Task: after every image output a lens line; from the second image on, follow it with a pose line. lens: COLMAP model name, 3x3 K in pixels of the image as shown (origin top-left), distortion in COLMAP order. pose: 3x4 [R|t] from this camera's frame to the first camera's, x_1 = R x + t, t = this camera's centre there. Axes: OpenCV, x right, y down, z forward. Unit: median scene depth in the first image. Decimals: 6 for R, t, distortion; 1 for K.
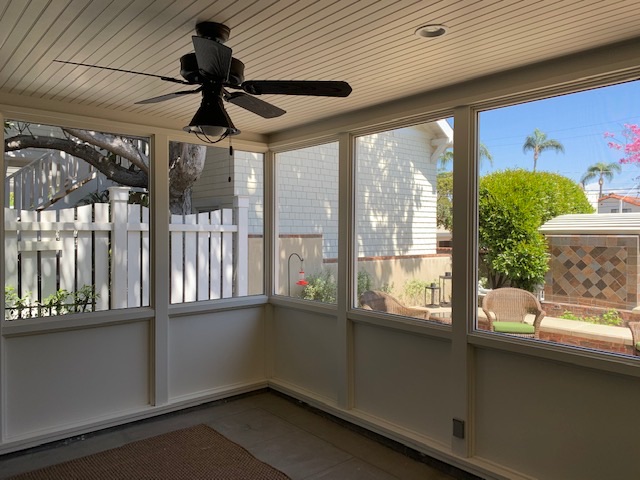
lens RADIAL K [[490.0, 0, 320.0], [0, 490.0, 238.7], [0, 0, 1]] dist [0.039903, -0.002702]
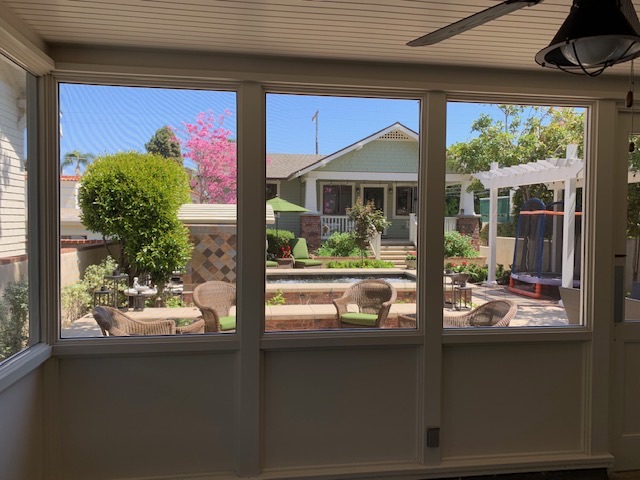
lens RADIAL K [[490.0, 0, 320.6], [0, 490.0, 236.9], [0, 0, 1]] dist [0.039903, -0.002702]
pose [[0.532743, -0.028951, 0.845782, -0.230296], [0.008318, 0.999546, 0.028975, -0.008612], [-0.846236, -0.008401, 0.532742, 0.256871]]
